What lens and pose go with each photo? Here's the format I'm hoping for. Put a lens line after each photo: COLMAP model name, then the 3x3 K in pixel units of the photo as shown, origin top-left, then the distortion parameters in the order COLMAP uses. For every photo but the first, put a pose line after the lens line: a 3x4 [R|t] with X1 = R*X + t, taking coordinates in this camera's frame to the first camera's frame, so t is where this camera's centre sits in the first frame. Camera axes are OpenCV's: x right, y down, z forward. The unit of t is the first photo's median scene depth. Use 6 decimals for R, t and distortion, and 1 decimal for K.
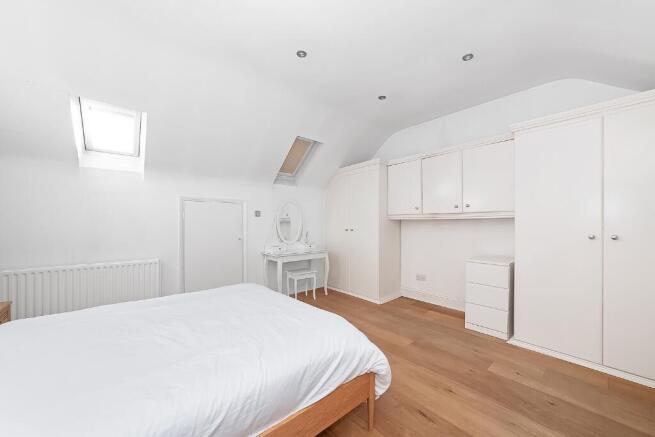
lens RADIAL K [[242.8, 0, 327.5], [0, 242.8, 218.5], [0, 0, 1]] dist [-0.000616, -0.000140]
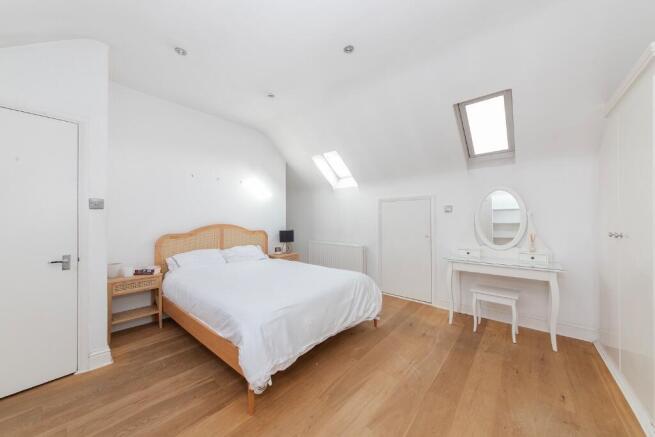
lens RADIAL K [[233.2, 0, 327.5], [0, 233.2, 218.5], [0, 0, 1]] dist [-0.000243, -0.000037]
pose [[0.158652, -0.011458, -0.987268, 0.463747], [0.015203, 0.999842, -0.009161, 0.015203], [0.987217, -0.013556, 0.158802, 0.436989]]
